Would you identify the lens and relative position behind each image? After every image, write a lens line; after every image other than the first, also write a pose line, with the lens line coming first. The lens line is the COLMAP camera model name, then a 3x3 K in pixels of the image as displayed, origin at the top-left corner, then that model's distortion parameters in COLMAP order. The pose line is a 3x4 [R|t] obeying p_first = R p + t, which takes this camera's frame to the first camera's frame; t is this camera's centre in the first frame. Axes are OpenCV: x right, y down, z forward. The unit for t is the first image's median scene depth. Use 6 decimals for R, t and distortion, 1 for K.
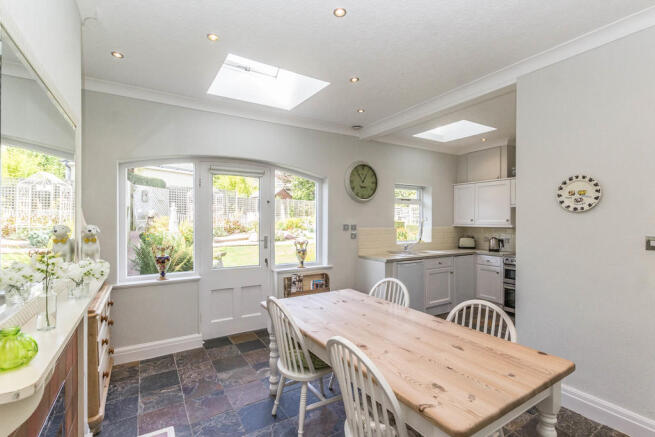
lens RADIAL K [[304.7, 0, 325.6], [0, 304.7, 222.7], [0, 0, 1]] dist [0.000739, -0.000019]
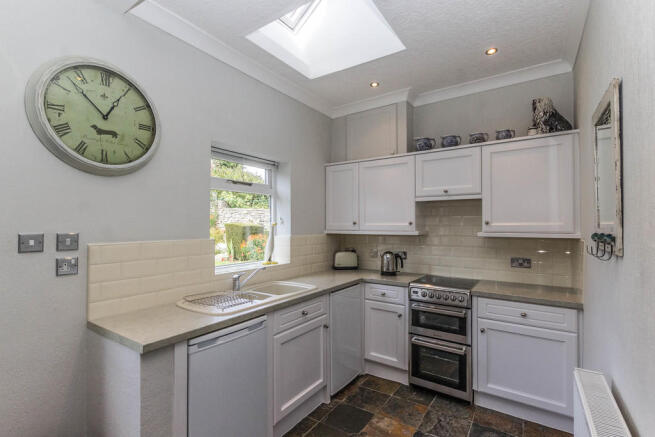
lens RADIAL K [[304.7, 0, 325.6], [0, 304.7, 222.7], [0, 0, 1]] dist [0.000739, -0.000019]
pose [[0.913022, 0.003012, 0.407900, 0.193085], [0.002941, 0.999898, -0.013967, -0.001143], [-0.407900, 0.013952, 0.912920, 0.501521]]
